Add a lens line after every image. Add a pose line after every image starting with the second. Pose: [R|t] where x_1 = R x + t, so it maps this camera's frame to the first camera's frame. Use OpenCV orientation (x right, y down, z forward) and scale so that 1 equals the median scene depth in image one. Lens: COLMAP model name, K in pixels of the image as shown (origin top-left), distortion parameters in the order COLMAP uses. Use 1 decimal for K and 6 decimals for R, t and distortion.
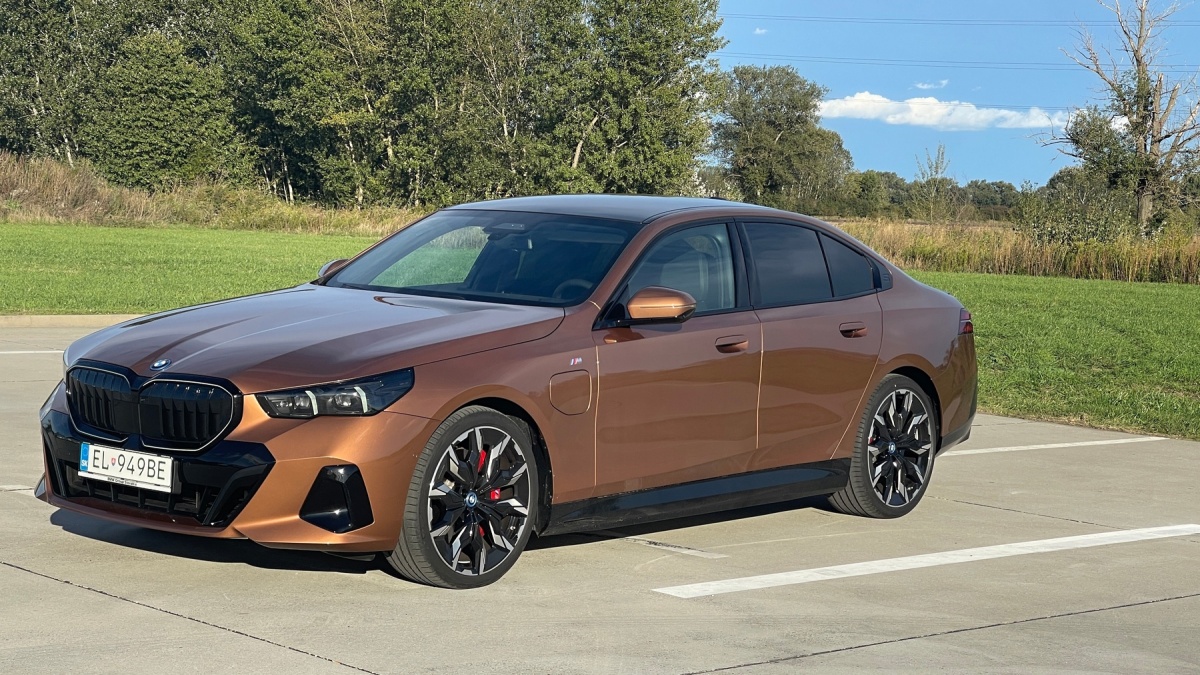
lens RADIAL K [[2260.6, 0, 600.0], [0, 2260.6, 337.5], [0, 0, 1]] dist [0.205279, 0.495629]
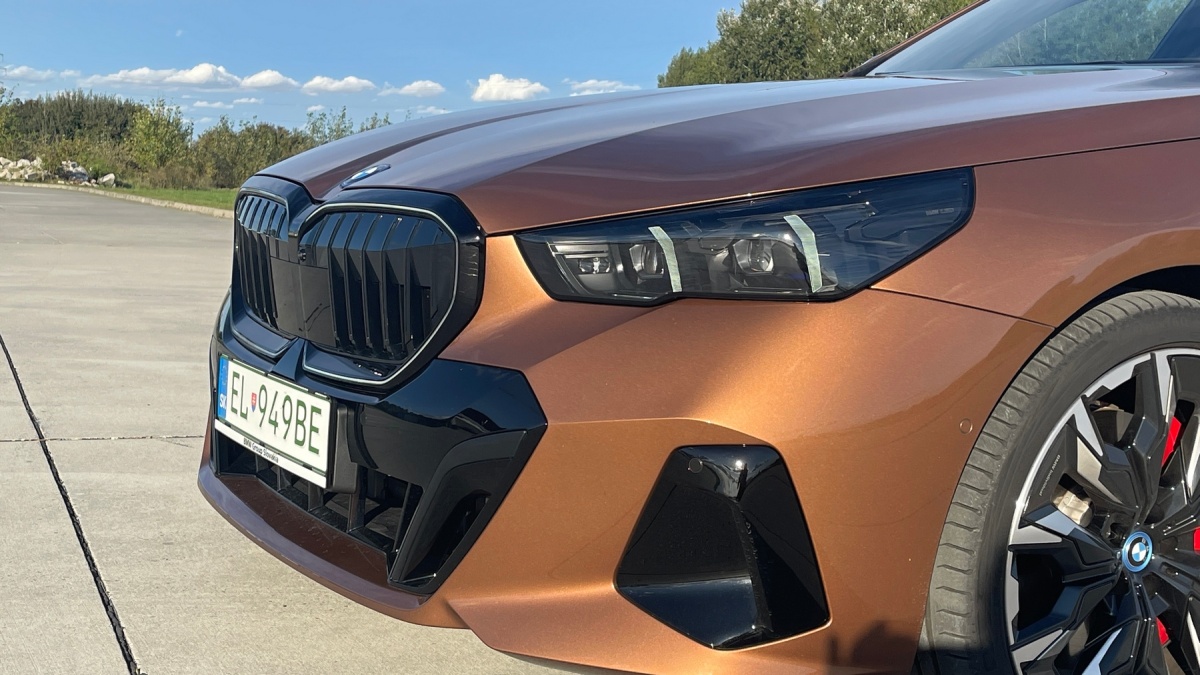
lens RADIAL K [[1625.0, 0, 600.0], [0, 1625.0, 337.5], [0, 0, 1]] dist [0.112406, -0.032685]
pose [[0.937546, 0.029474, -0.346610, -0.047852], [-0.022233, 0.999444, 0.024848, 0.033445], [0.347150, -0.015590, 0.937680, 0.736619]]
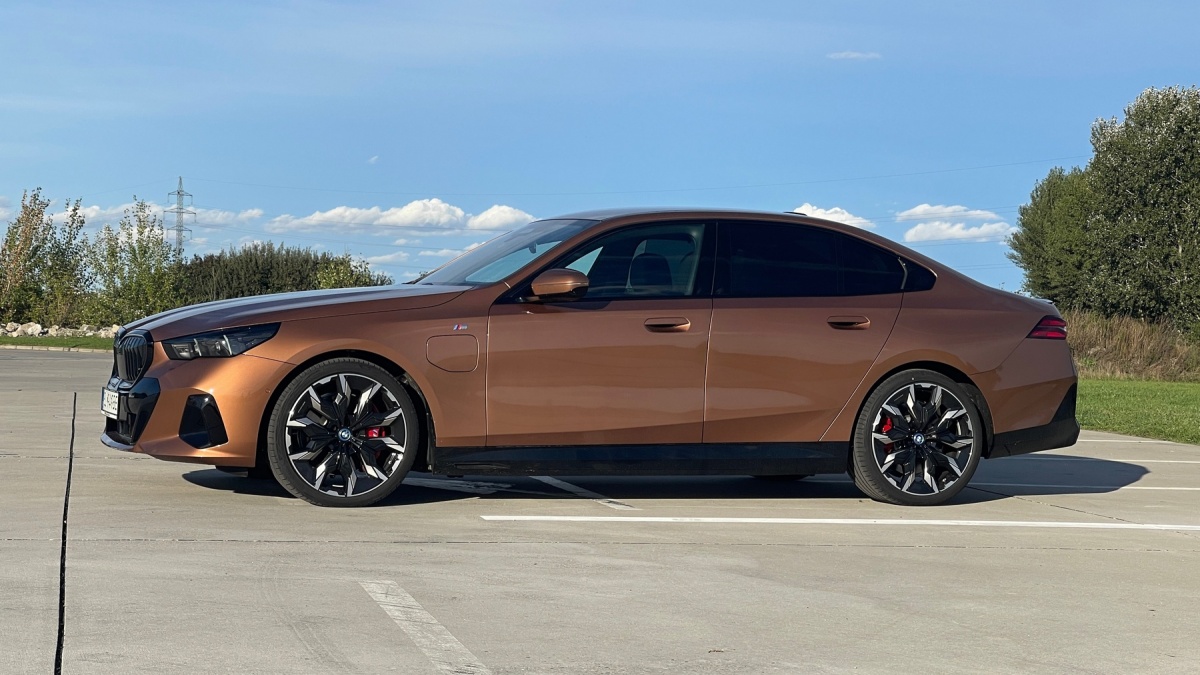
lens RADIAL K [[2278.3, 0, 600.0], [0, 2278.3, 337.5], [0, 0, 1]] dist [0.172889, 0.423196]
pose [[0.864366, -0.012867, -0.502698, 0.689167], [-0.026986, 0.997045, -0.071923, 0.105472], [0.502138, 0.075733, 0.861465, 0.007642]]
